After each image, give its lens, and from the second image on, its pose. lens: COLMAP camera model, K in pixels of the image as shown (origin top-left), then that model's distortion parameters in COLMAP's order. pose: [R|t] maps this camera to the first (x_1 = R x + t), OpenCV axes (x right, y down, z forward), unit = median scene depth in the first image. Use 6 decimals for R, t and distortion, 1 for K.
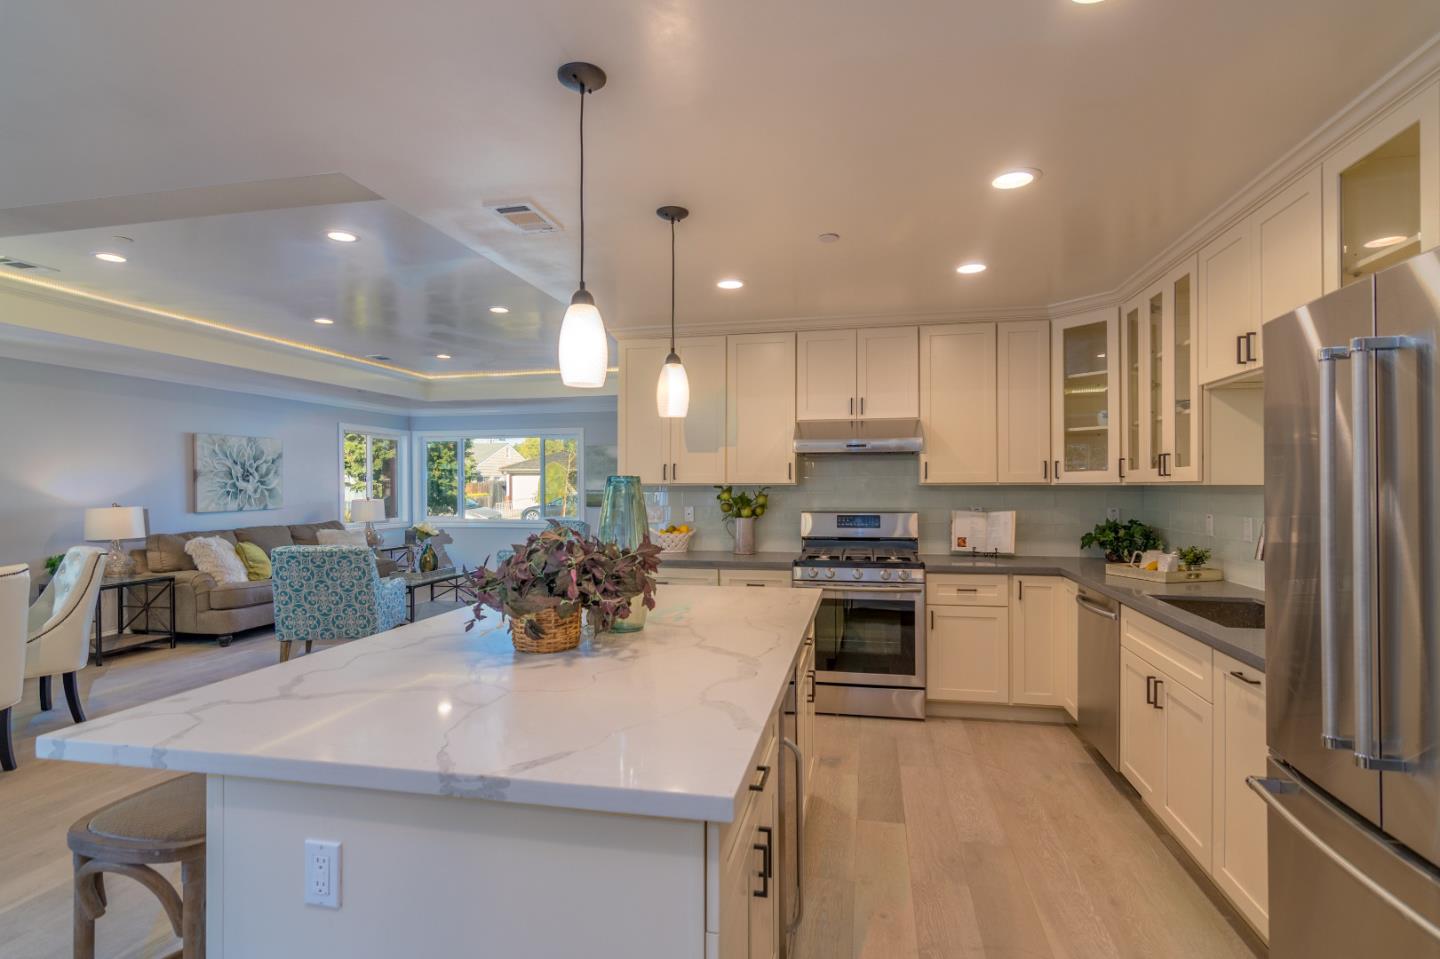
lens RADIAL K [[694.4, 0, 714.3], [0, 694.4, 477.2], [0, 0, 1]] dist [-0.001180, 0.000048]
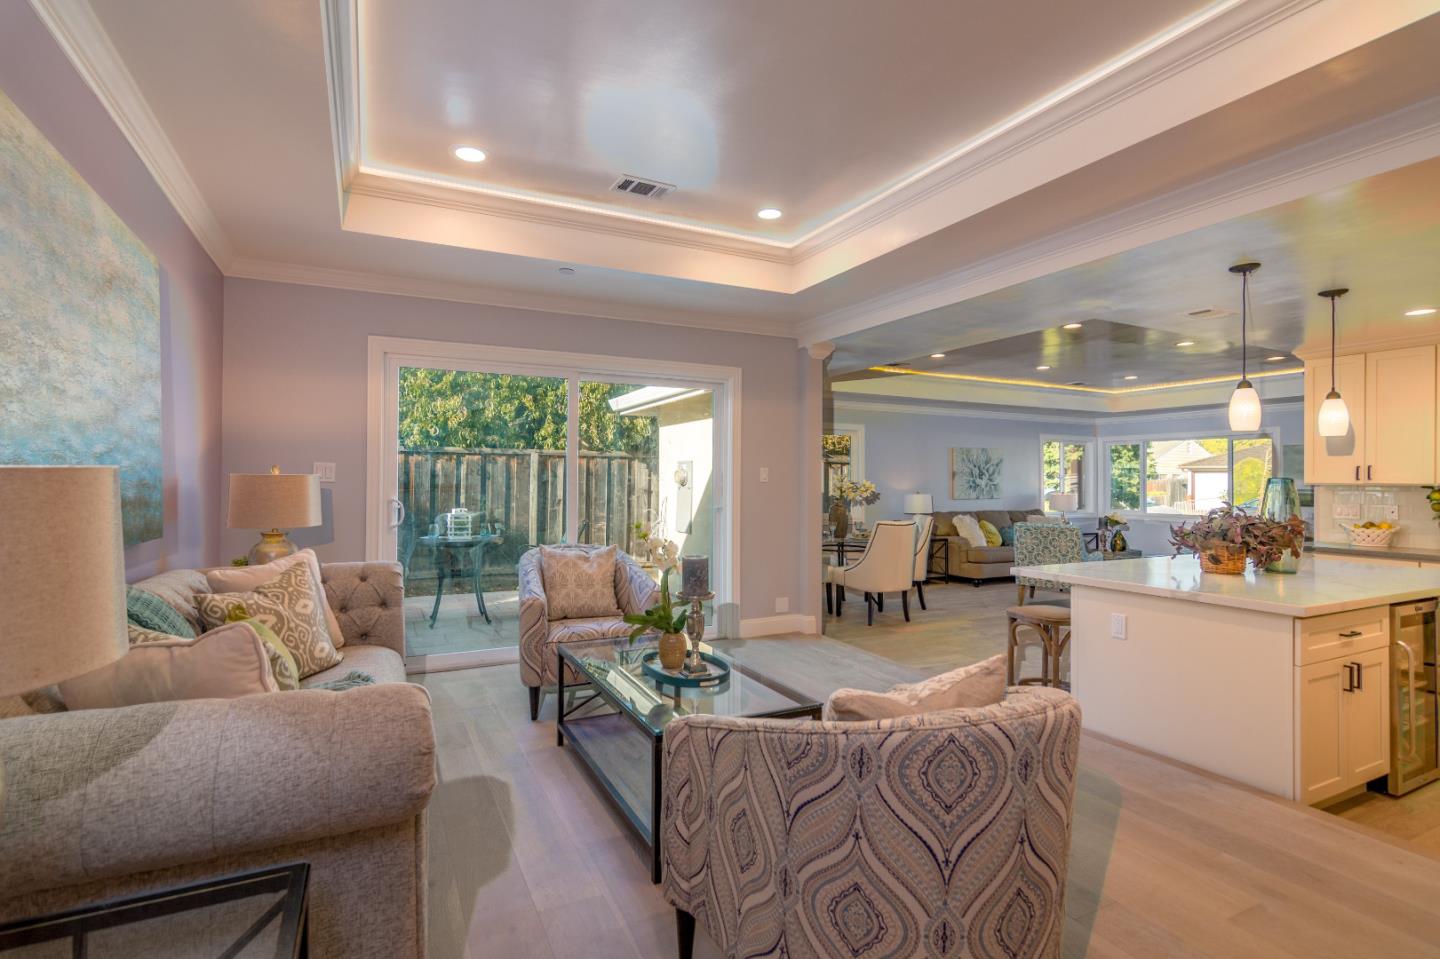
lens RADIAL K [[694.4, 0, 714.3], [0, 694.4, 477.2], [0, 0, 1]] dist [-0.001180, 0.000048]
pose [[0.630968, 0.003326, -0.775801, 0.098985], [0.000224, 0.999990, 0.004469, -0.004172], [0.775809, -0.002994, 0.630961, -0.356020]]
